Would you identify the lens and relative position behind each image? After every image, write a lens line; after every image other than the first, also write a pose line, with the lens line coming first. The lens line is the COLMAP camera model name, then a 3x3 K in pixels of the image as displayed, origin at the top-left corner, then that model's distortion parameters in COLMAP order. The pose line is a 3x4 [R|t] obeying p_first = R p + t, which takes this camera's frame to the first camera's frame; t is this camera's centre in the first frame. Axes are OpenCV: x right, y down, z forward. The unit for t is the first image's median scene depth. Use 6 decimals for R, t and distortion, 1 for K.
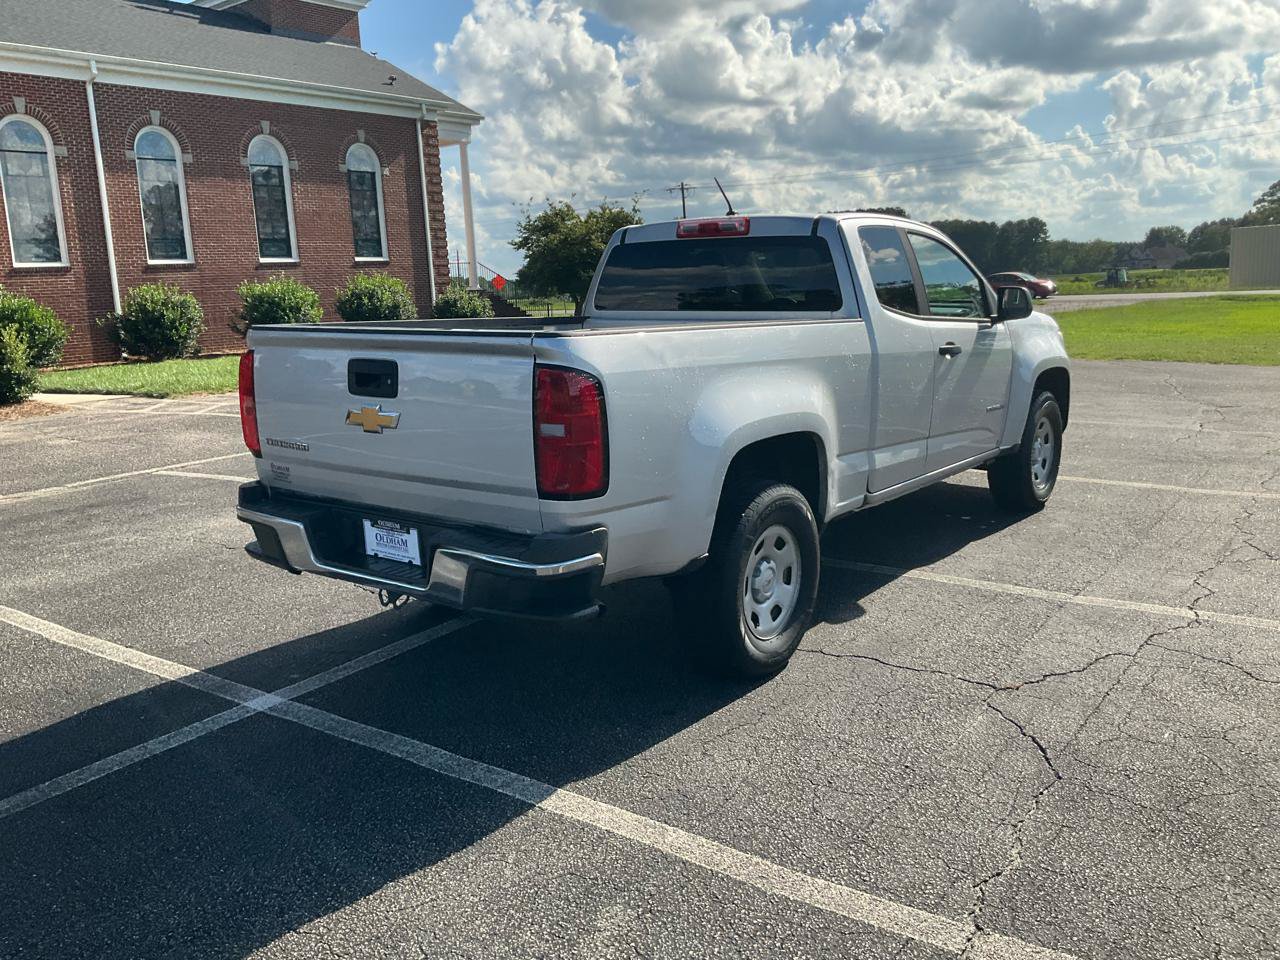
lens RADIAL K [[1057.8, 0, 643.6], [0, 1057.8, 483.1], [0, 0, 1]] dist [0.060959, -0.114682]
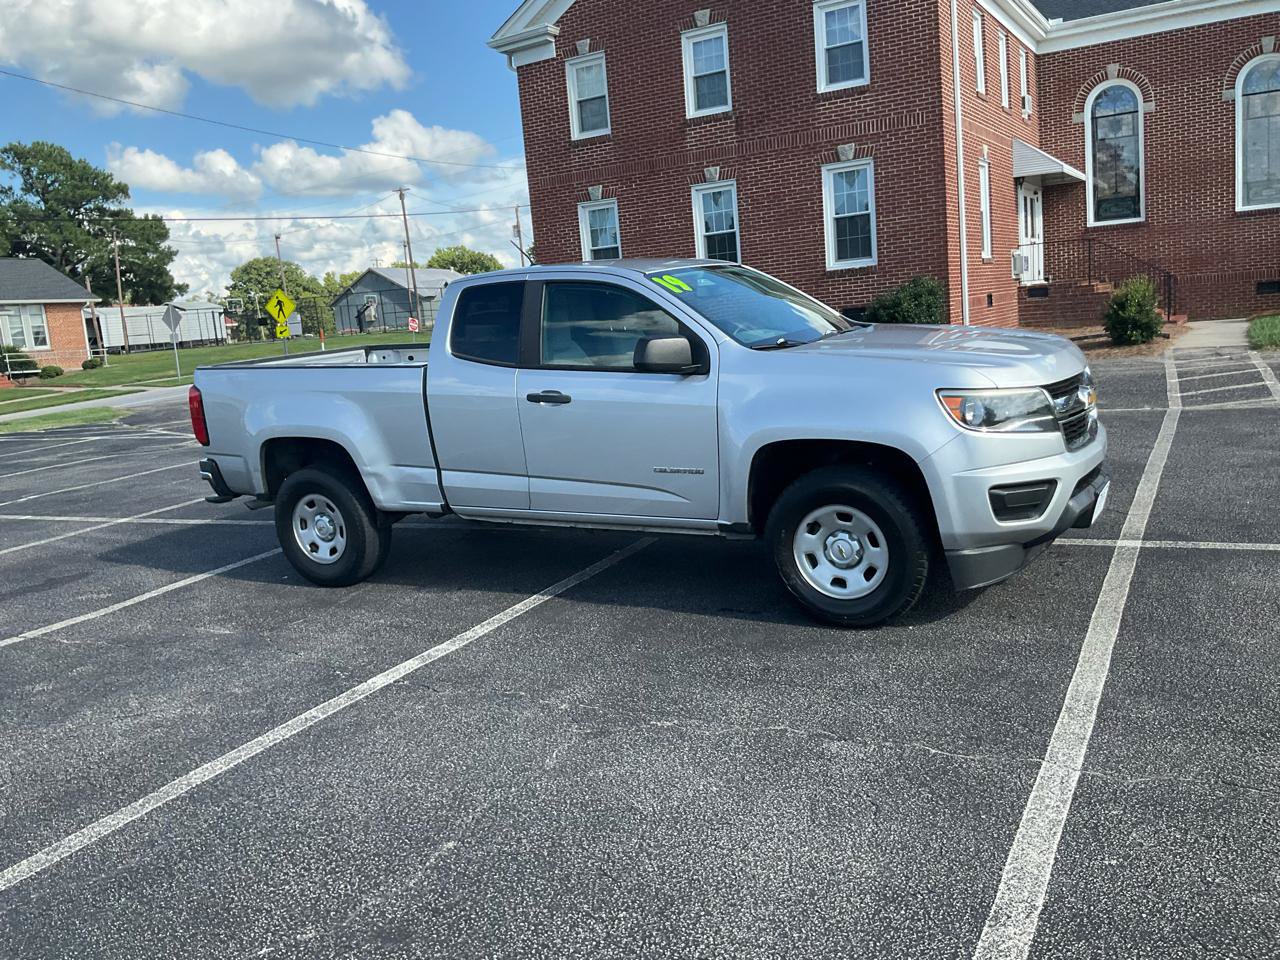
lens RADIAL K [[1057.8, 0, 636.5], [0, 1057.8, 485.3], [0, 0, 1]] dist [0.060959, -0.114682]
pose [[0.122204, 0.198446, -0.972464, 1.477965], [-0.103932, 0.976979, 0.186307, -0.272632], [0.987048, 0.078302, 0.140016, 1.069823]]
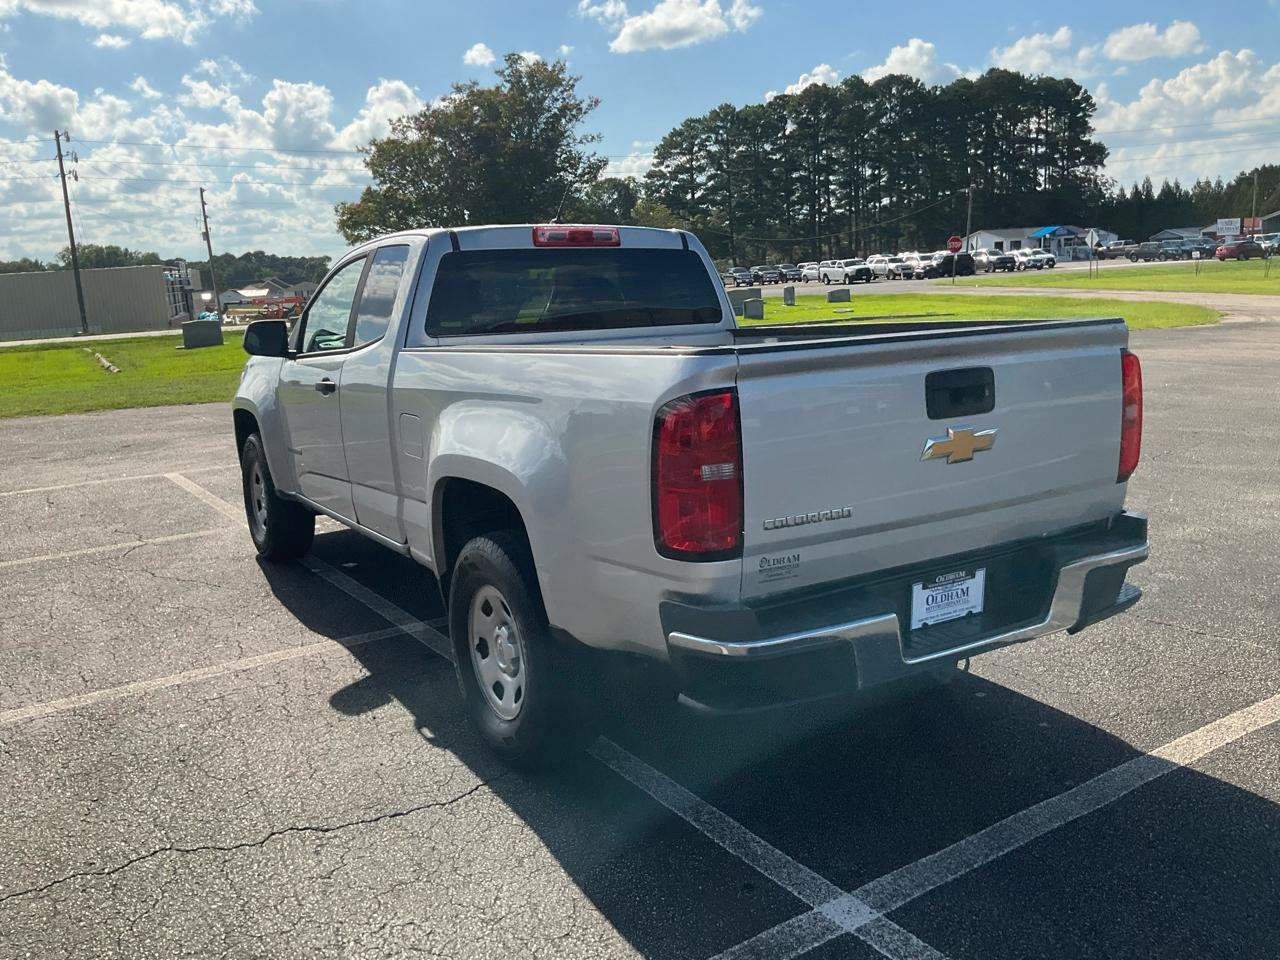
lens RADIAL K [[1057.8, 0, 637.0], [0, 1057.8, 481.4], [0, 0, 1]] dist [0.060959, -0.114682]
pose [[0.363571, -0.156709, 0.918291, -0.819914], [0.208881, 0.974363, 0.083578, -0.114440], [-0.907846, 0.161427, 0.386984, 0.699143]]
